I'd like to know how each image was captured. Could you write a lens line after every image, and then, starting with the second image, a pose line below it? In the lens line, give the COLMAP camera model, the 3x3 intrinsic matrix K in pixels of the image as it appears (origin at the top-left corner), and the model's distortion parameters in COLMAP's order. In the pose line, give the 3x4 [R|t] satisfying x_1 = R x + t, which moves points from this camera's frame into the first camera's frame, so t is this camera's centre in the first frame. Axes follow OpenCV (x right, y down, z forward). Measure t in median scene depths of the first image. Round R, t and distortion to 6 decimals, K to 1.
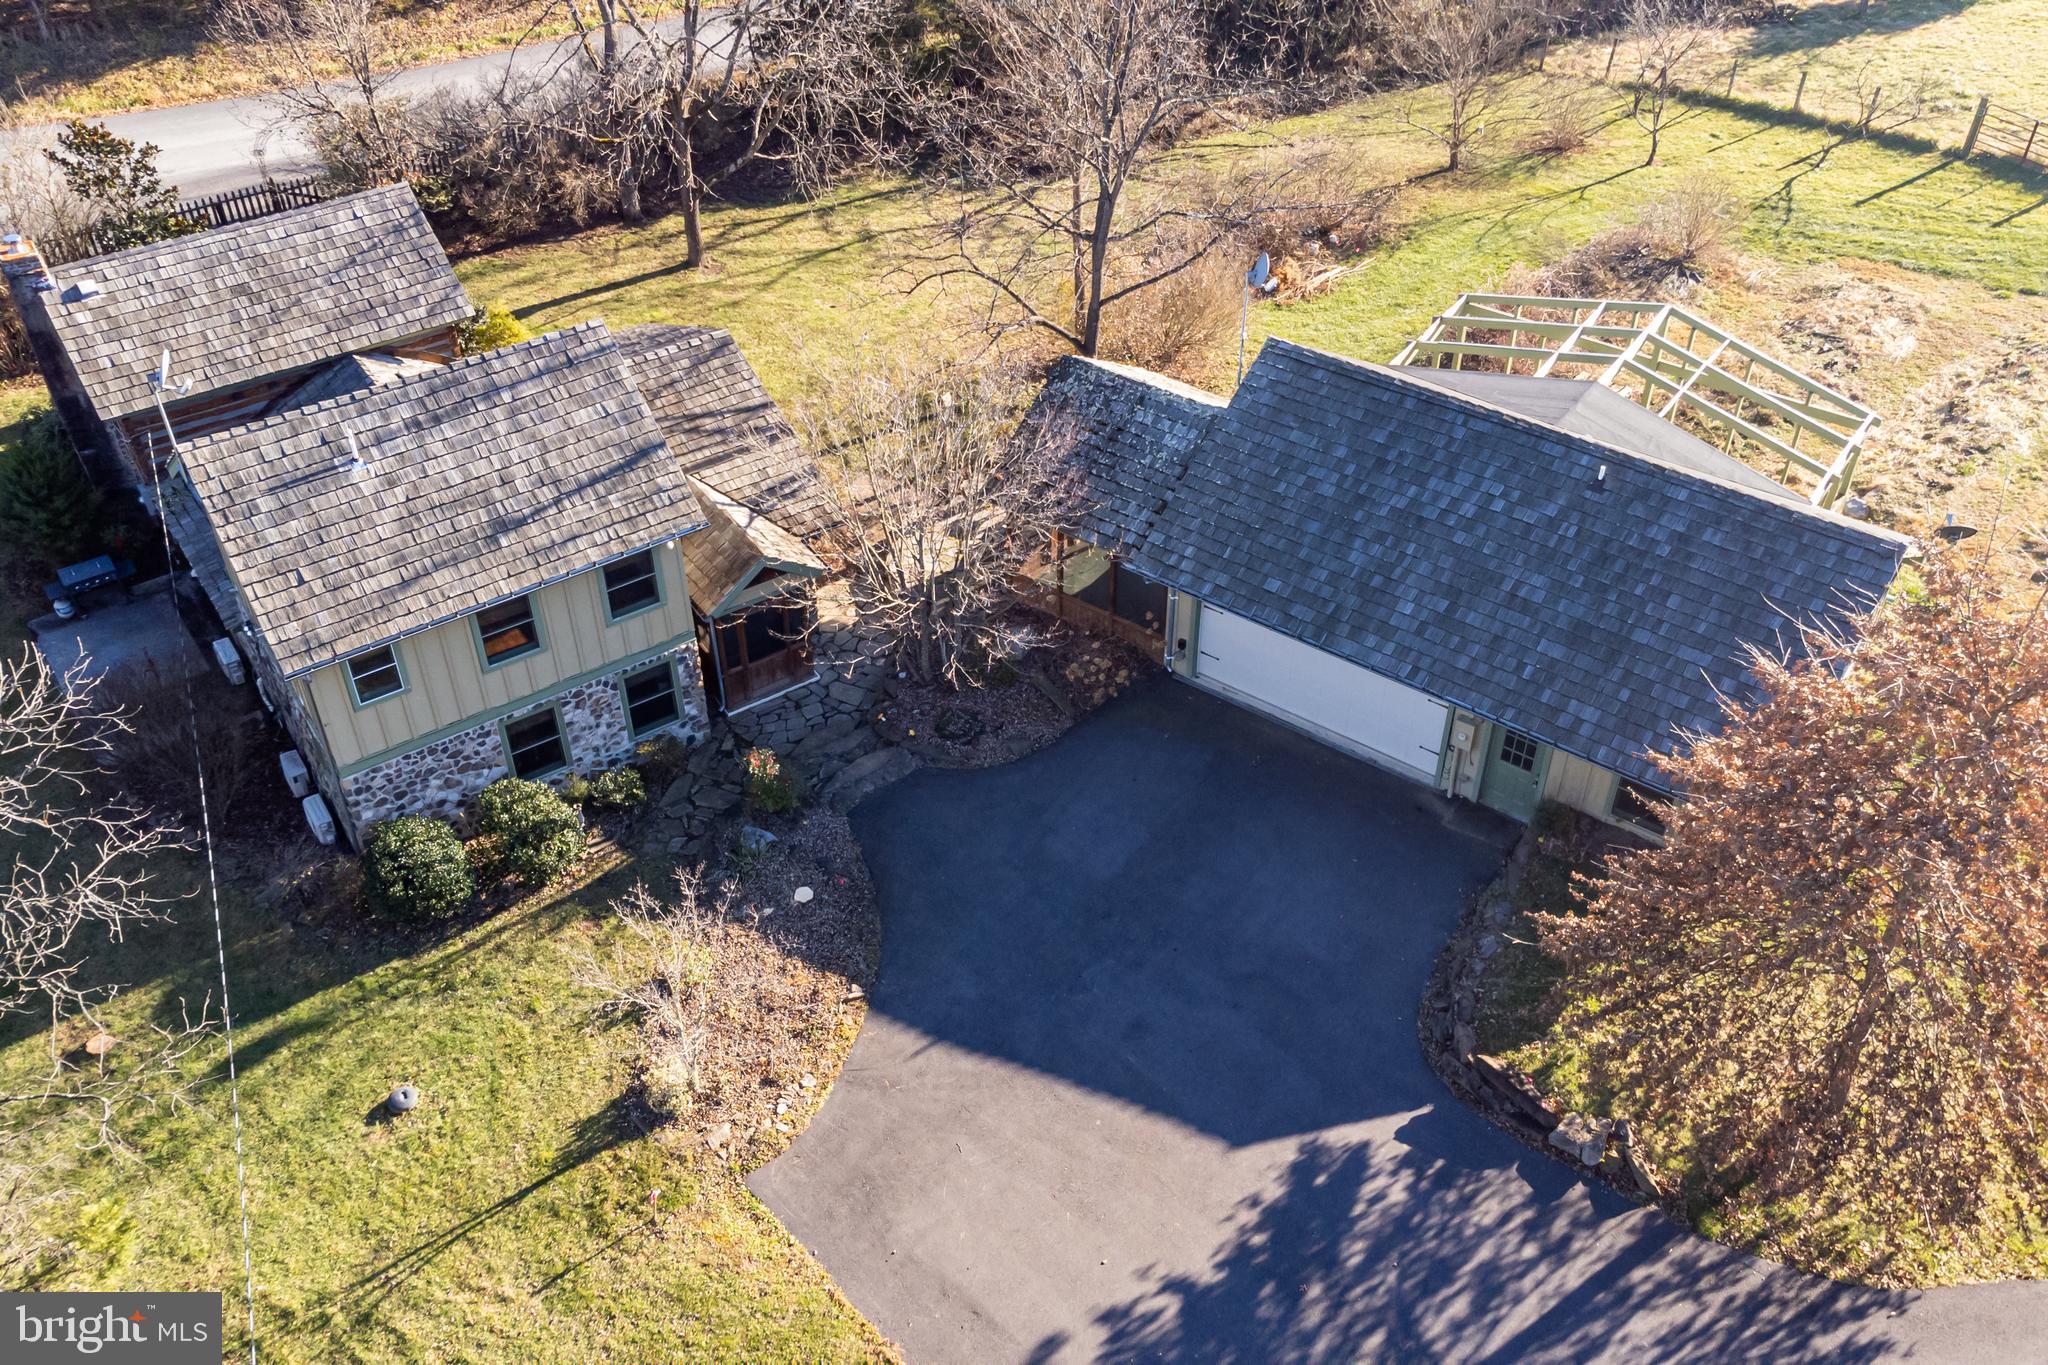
lens RADIAL K [[1802.7, 0, 1024.0], [0, 1802.7, 682.5], [0, 0, 1]] dist [0.039340, -0.013848]
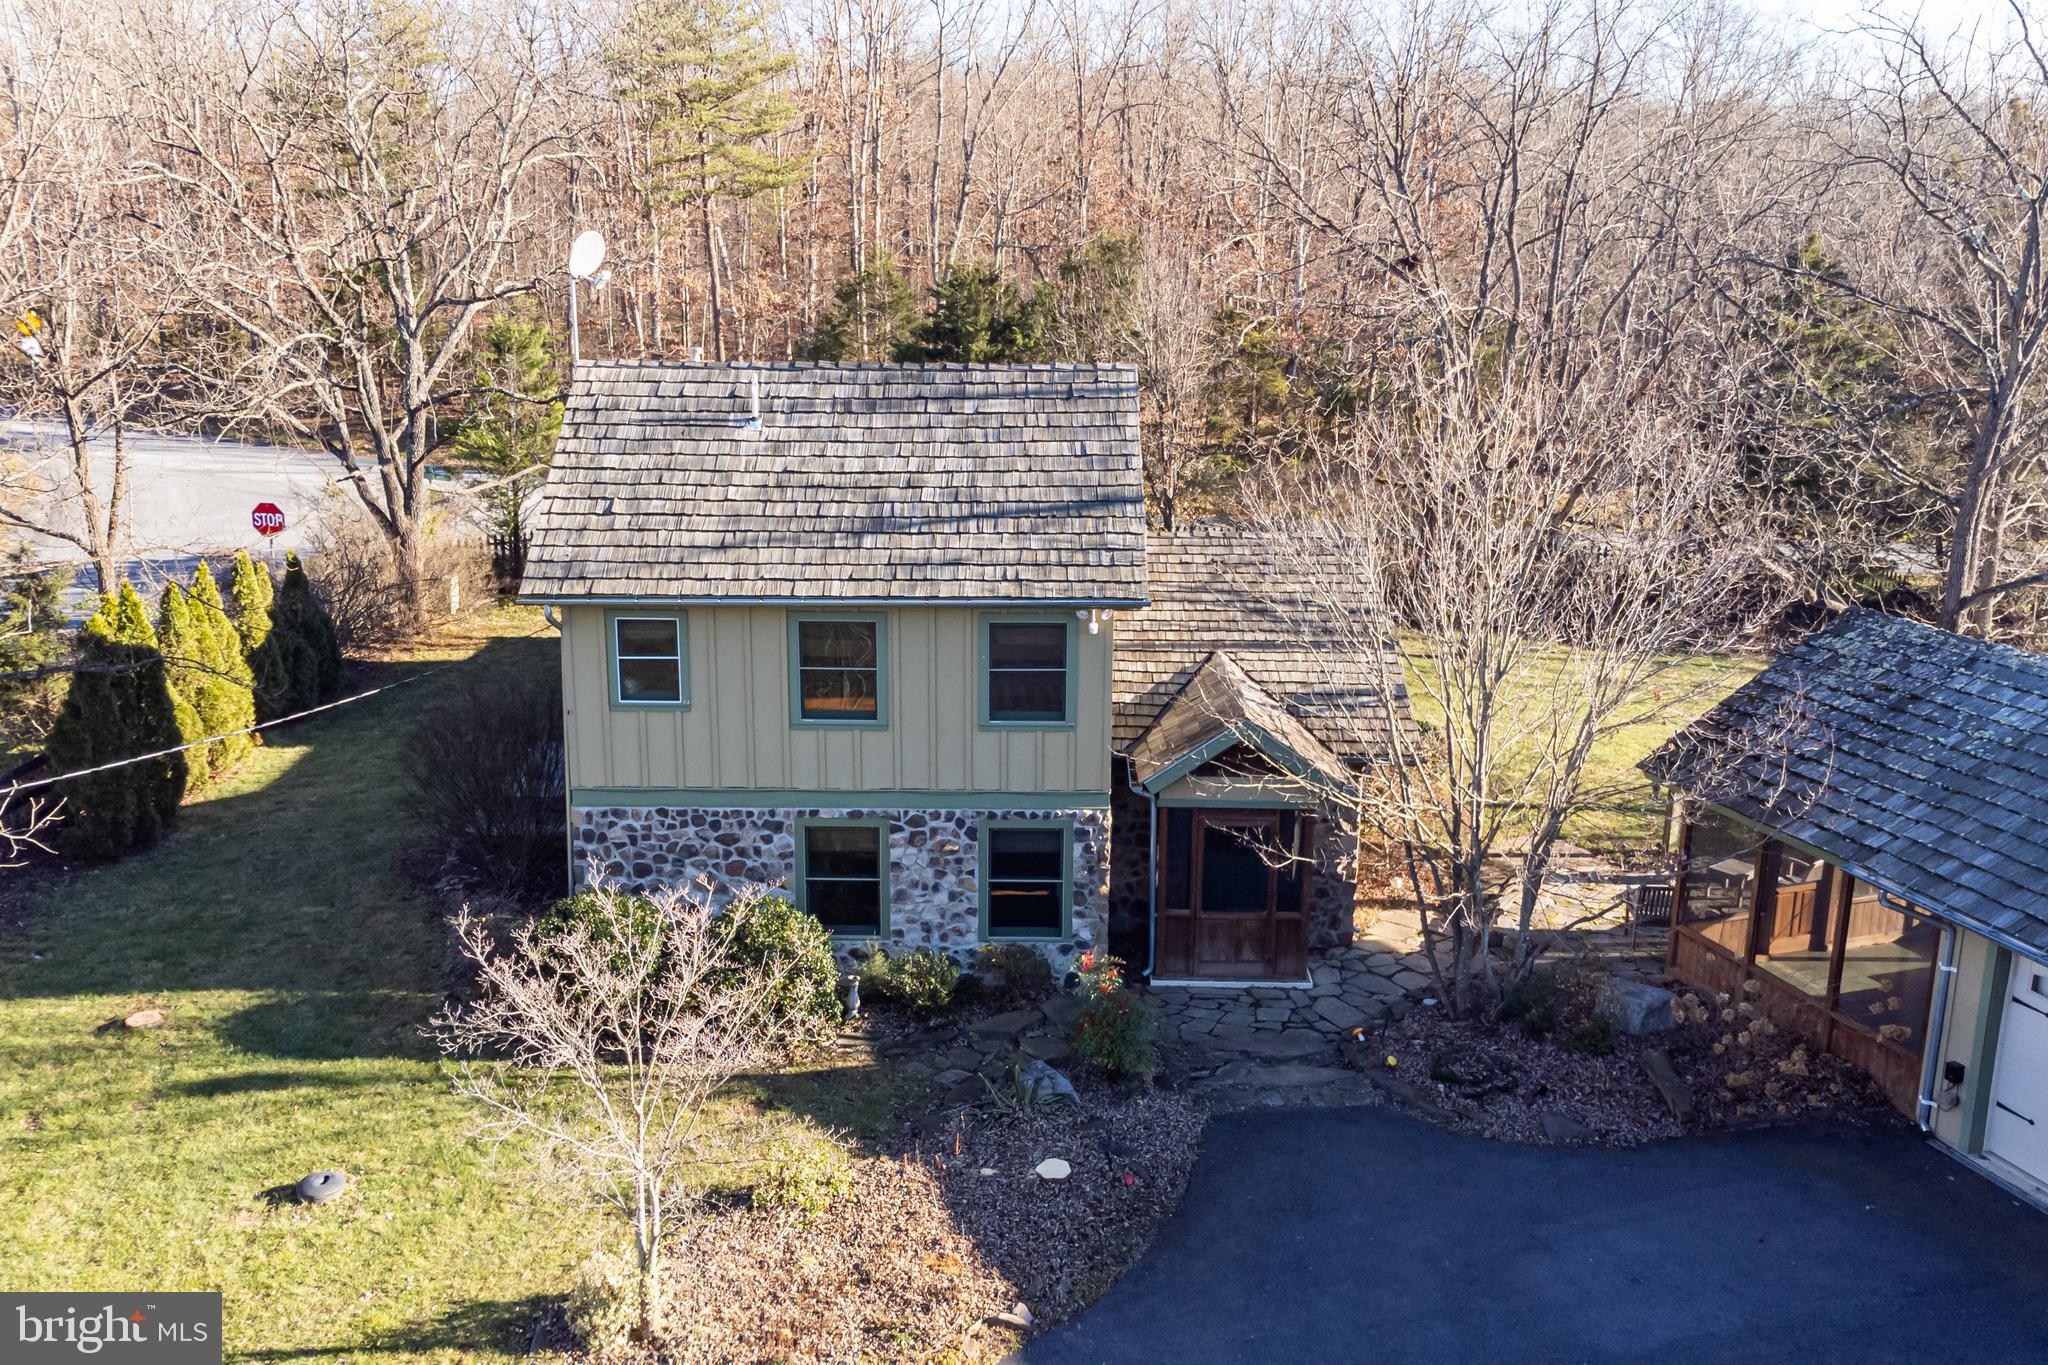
lens RADIAL K [[1802.7, 0, 1024.0], [0, 1802.7, 682.5], [0, 0, 1]] dist [0.039340, -0.013848]
pose [[0.818164, 0.148669, -0.555432, 0.156543], [-0.378568, 0.866357, -0.325747, 0.167629], [0.432774, 0.476784, 0.765104, 0.473464]]
